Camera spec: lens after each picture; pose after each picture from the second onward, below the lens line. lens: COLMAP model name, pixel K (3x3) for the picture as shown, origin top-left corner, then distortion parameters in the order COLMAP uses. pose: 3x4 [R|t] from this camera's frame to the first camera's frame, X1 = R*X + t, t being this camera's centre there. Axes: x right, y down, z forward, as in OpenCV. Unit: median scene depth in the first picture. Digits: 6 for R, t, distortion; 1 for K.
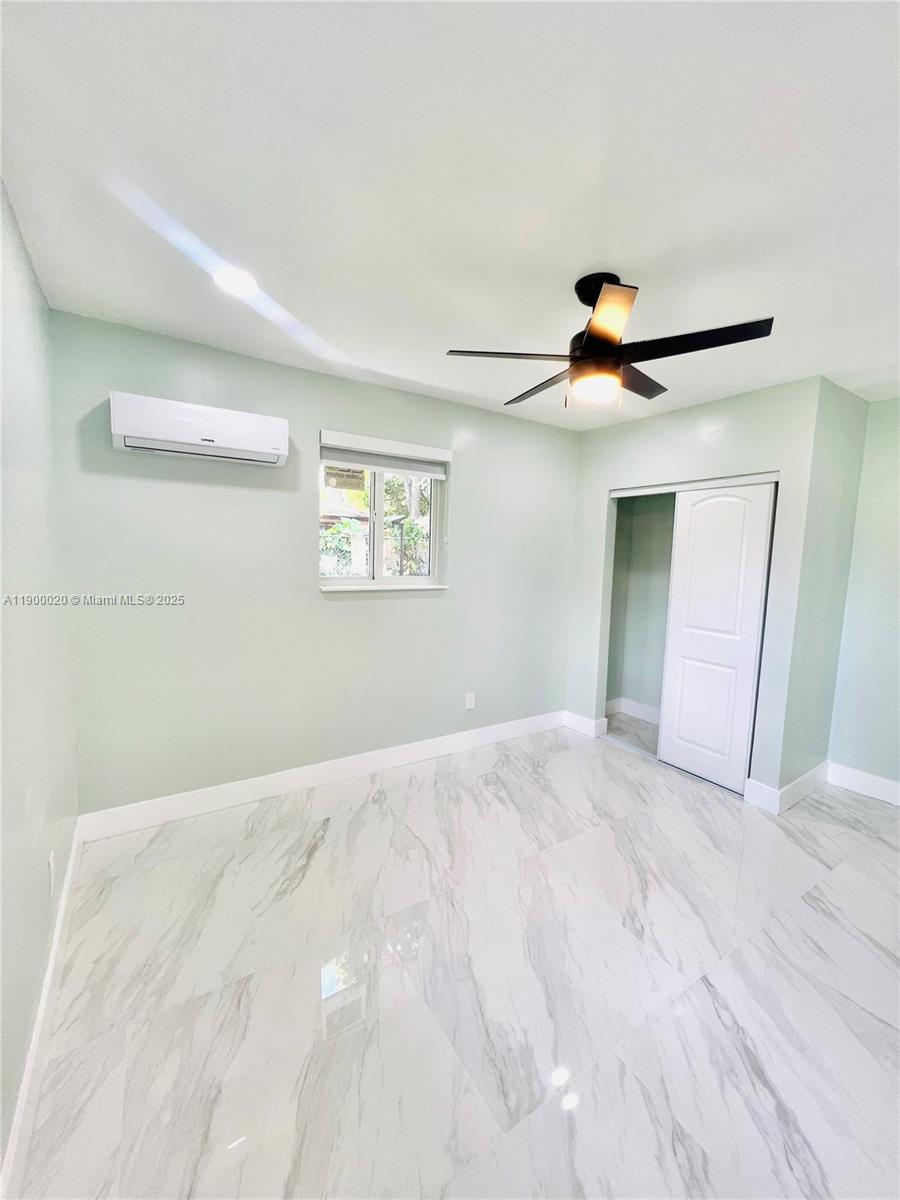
lens RADIAL K [[484.0, 0, 456.1], [0, 484.0, 597.4], [0, 0, 1]] dist [0.002461, 0.000792]
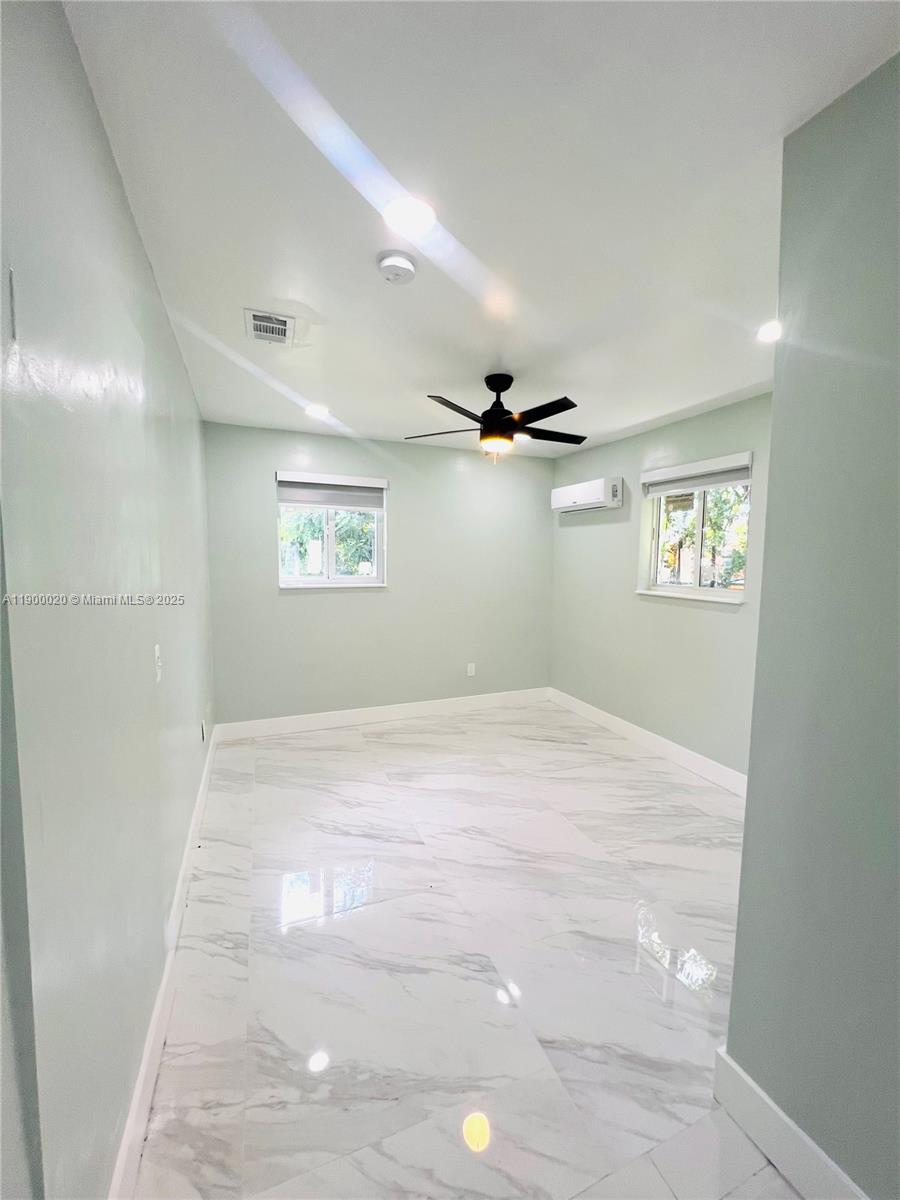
lens RADIAL K [[484.0, 0, 456.1], [0, 484.0, 597.4], [0, 0, 1]] dist [0.002461, 0.000792]
pose [[-0.183538, 0.049878, -0.981746, 1.221594], [-0.119867, 0.990124, 0.072713, -0.041443], [0.975677, 0.131024, -0.175746, 0.815173]]
